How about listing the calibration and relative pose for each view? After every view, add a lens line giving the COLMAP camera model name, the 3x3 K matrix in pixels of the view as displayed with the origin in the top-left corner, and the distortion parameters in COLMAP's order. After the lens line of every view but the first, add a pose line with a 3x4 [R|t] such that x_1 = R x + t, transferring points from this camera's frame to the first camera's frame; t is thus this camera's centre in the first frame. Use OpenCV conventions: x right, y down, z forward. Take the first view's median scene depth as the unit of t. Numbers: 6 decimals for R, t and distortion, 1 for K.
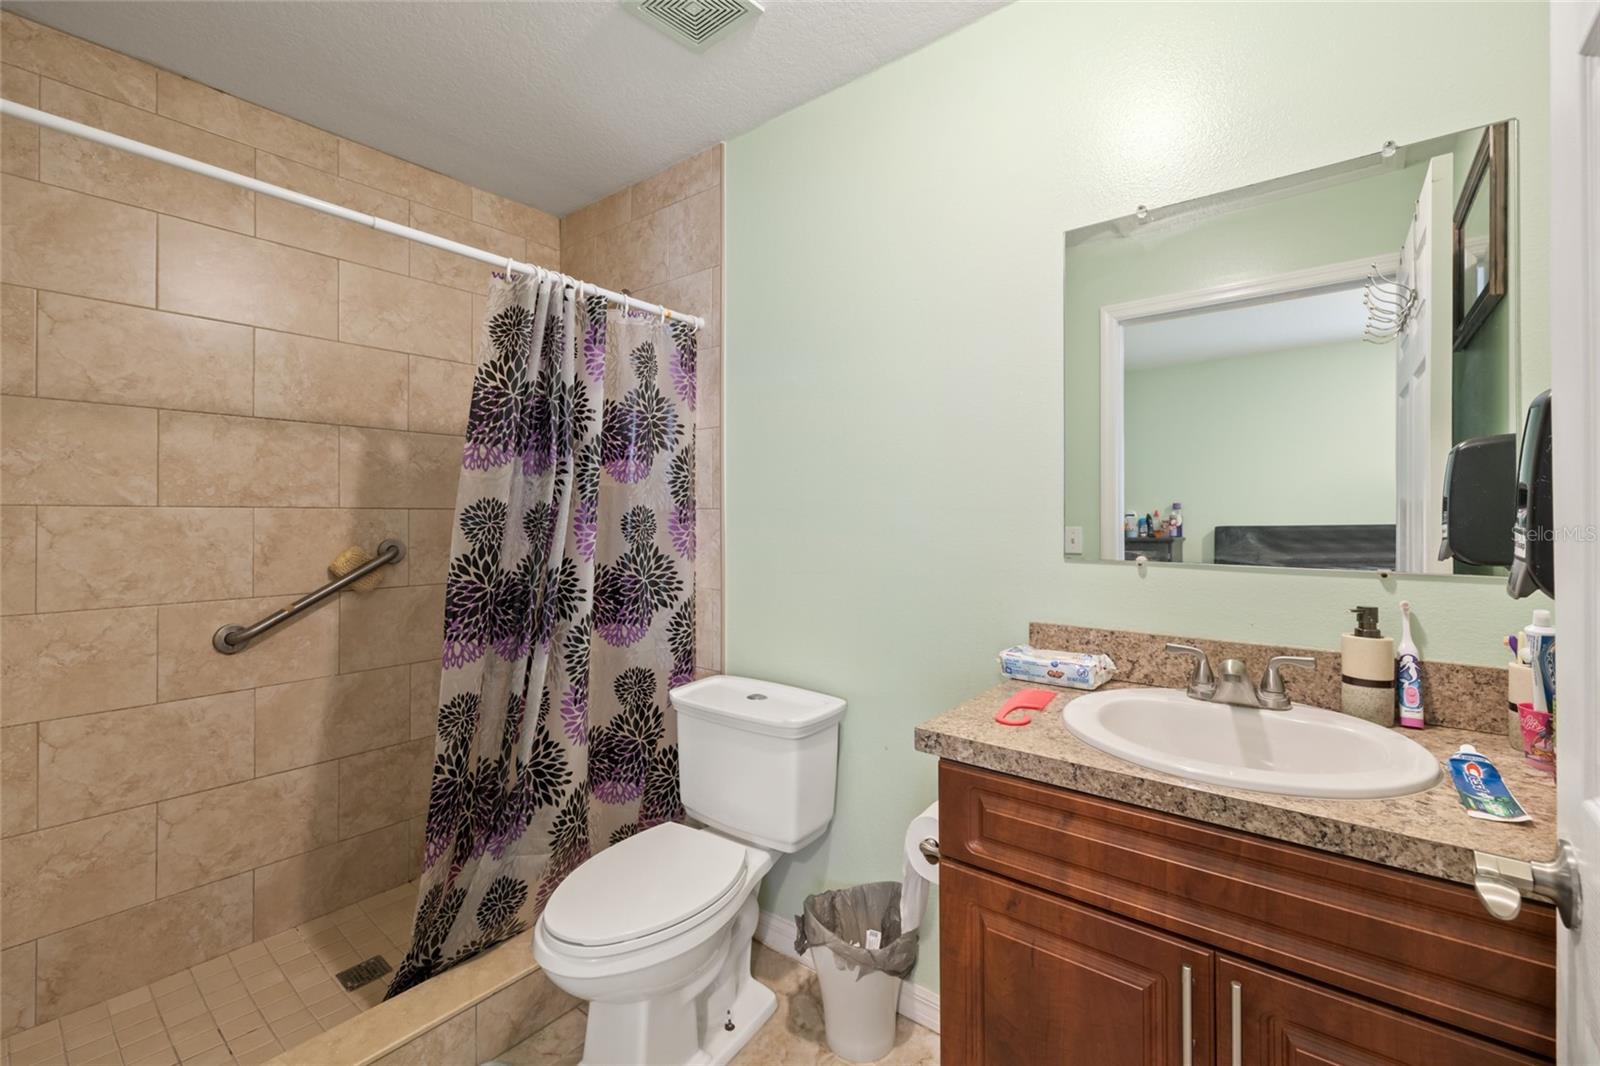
lens RADIAL K [[680.1, 0, 797.7], [0, 680.1, 509.3], [0, 0, 1]] dist [0.003037, 0.000339]
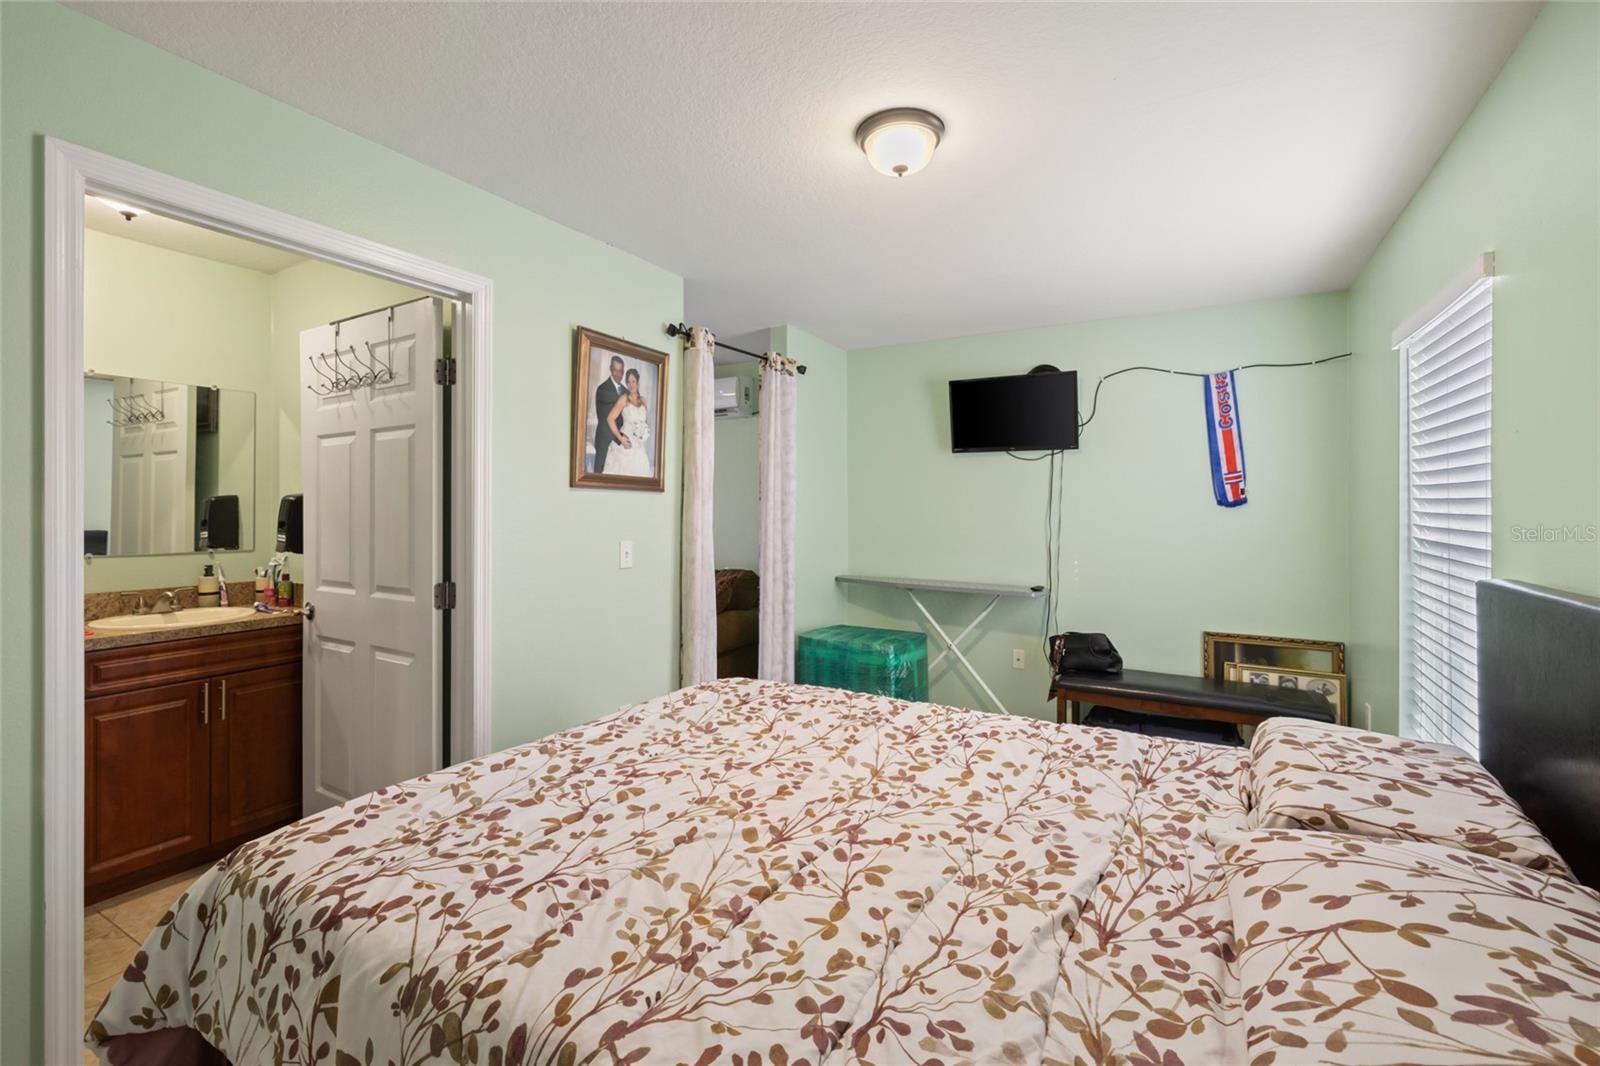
lens RADIAL K [[680.1, 0, 797.7], [0, 680.1, 509.3], [0, 0, 1]] dist [0.003037, 0.000339]
pose [[-0.111006, -0.004764, 0.993808, -2.123473], [-0.013906, 0.999898, 0.003240, -0.111395], [-0.993722, -0.013460, -0.111061, -0.980811]]
